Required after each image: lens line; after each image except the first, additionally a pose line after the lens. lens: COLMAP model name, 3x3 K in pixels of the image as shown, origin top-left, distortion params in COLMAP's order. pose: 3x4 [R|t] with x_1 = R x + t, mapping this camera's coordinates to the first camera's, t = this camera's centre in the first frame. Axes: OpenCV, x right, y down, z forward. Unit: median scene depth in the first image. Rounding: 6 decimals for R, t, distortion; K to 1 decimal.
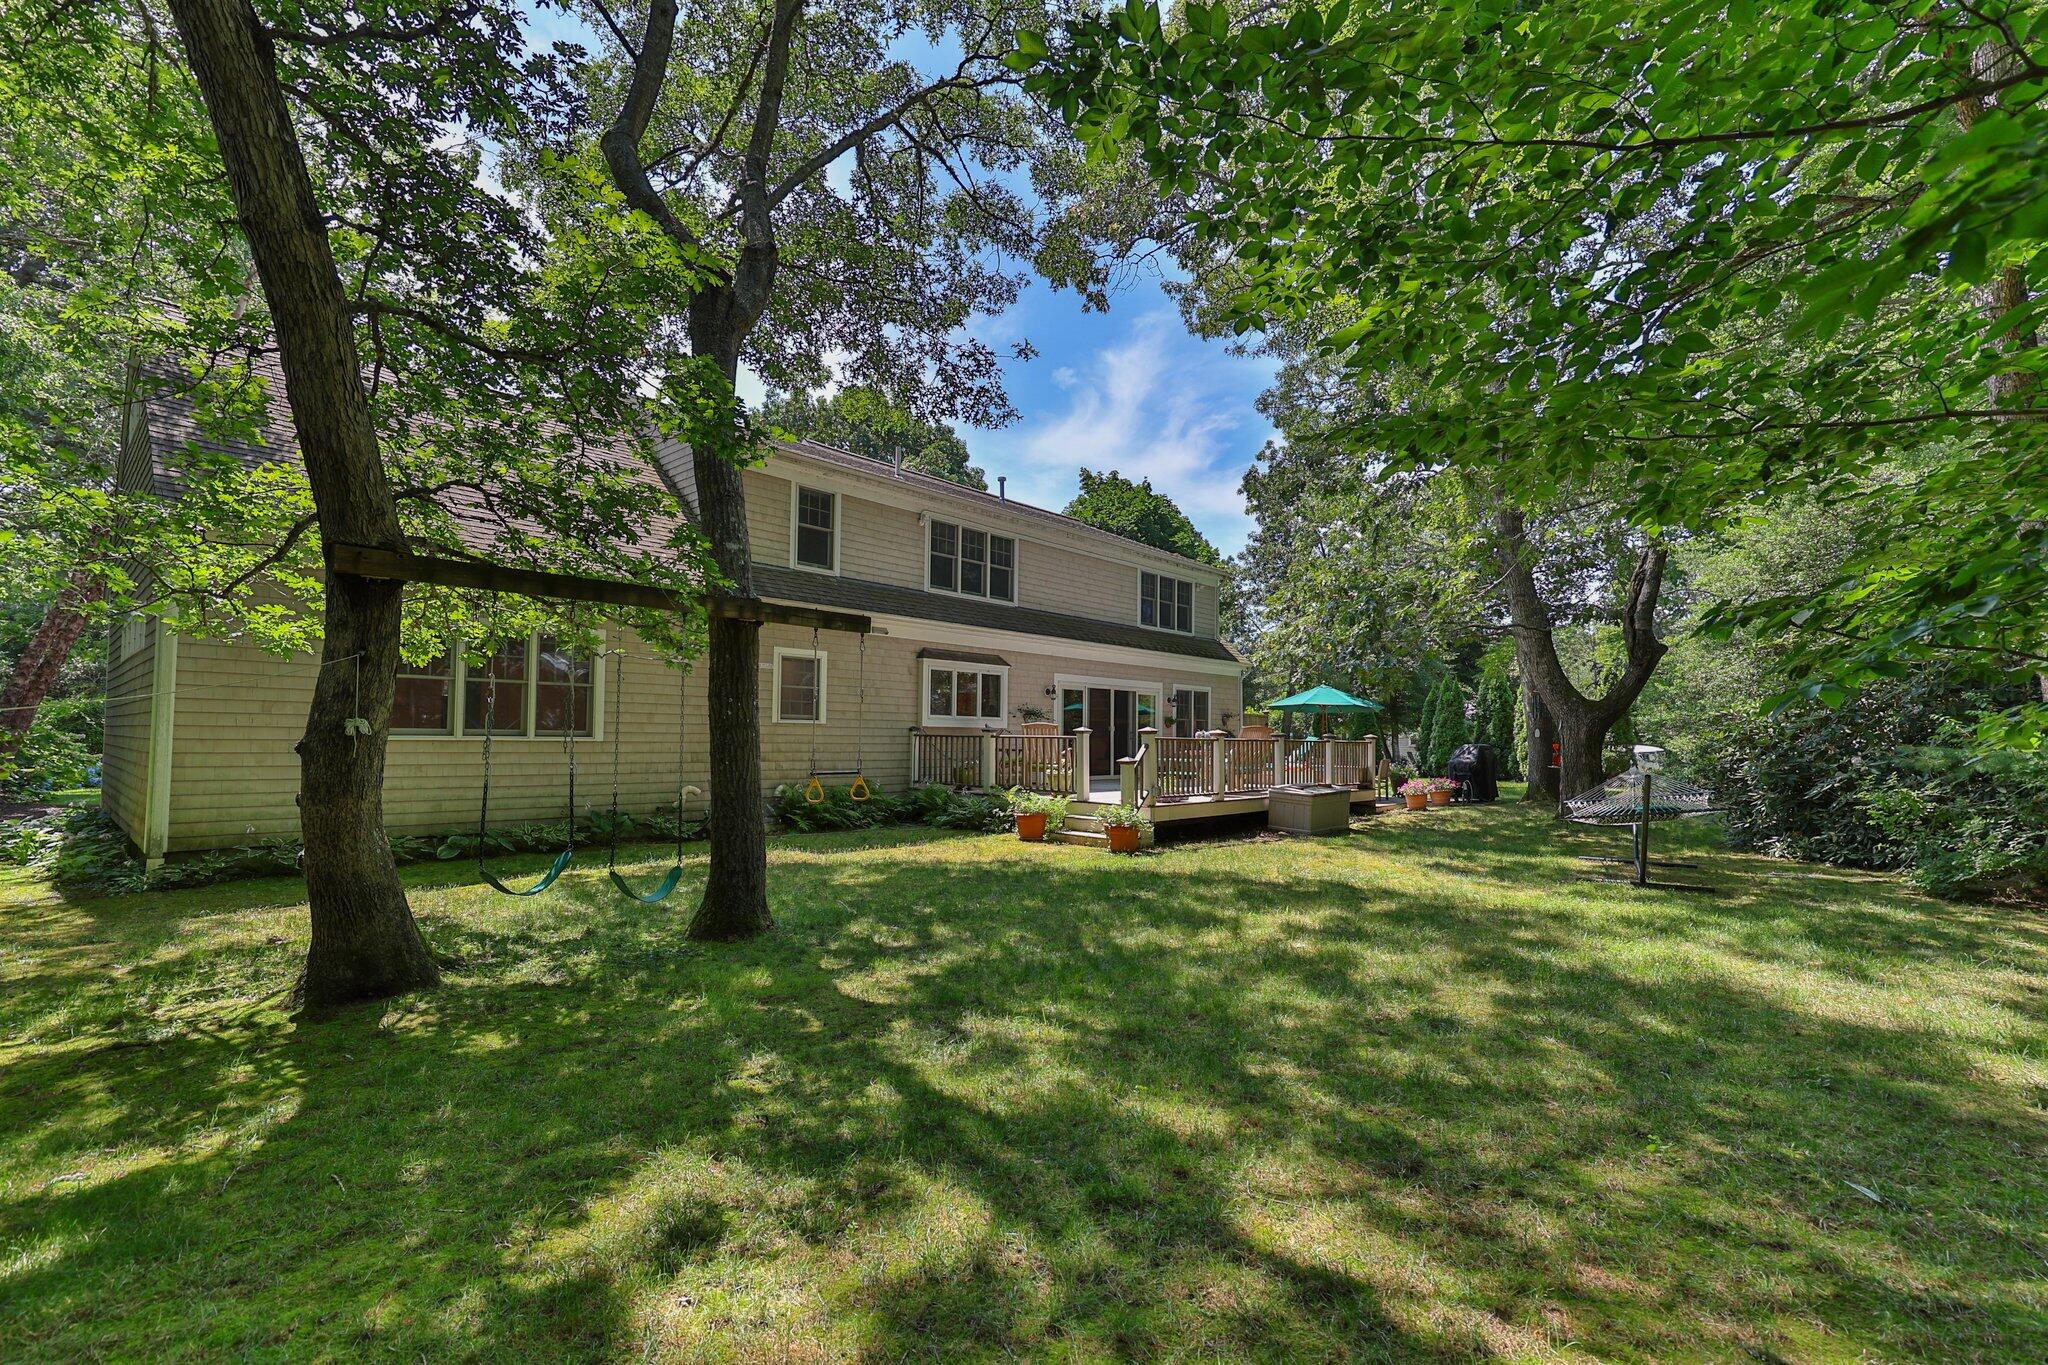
lens RADIAL K [[910.1, 0, 1034.4], [0, 910.1, 680.3], [0, 0, 1]] dist [0.025863, 0.000286]
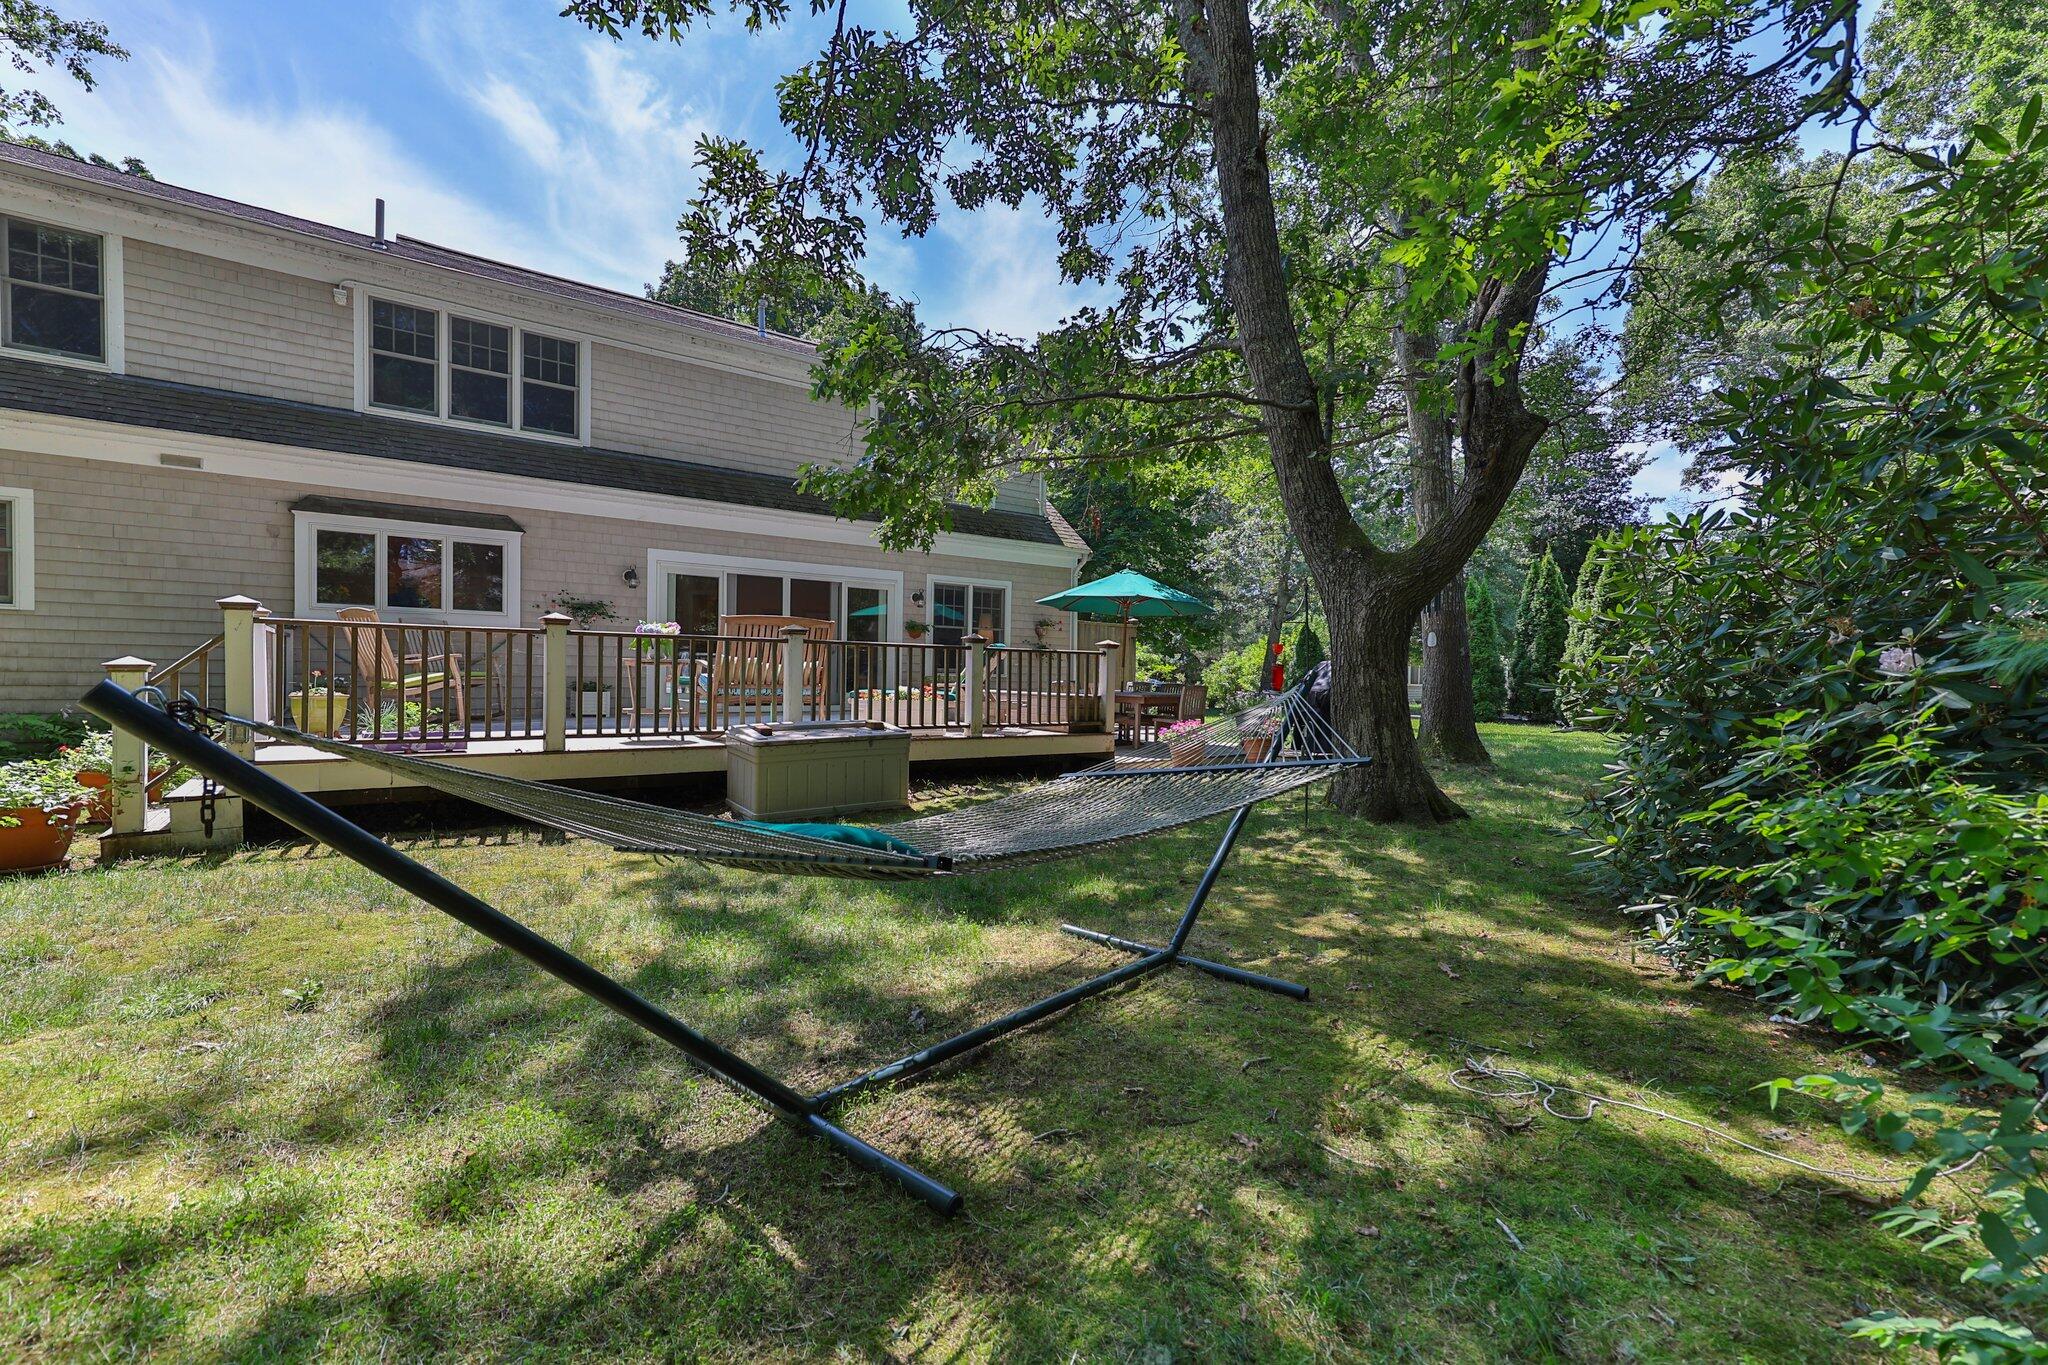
lens RADIAL K [[910.1, 0, 1034.4], [0, 910.1, 680.3], [0, 0, 1]] dist [0.025863, 0.000286]
pose [[0.982500, 0.007230, -0.186123, 0.437569], [0.005240, 0.997778, 0.066424, 0.046593], [0.186189, -0.066237, 0.980279, 0.416432]]
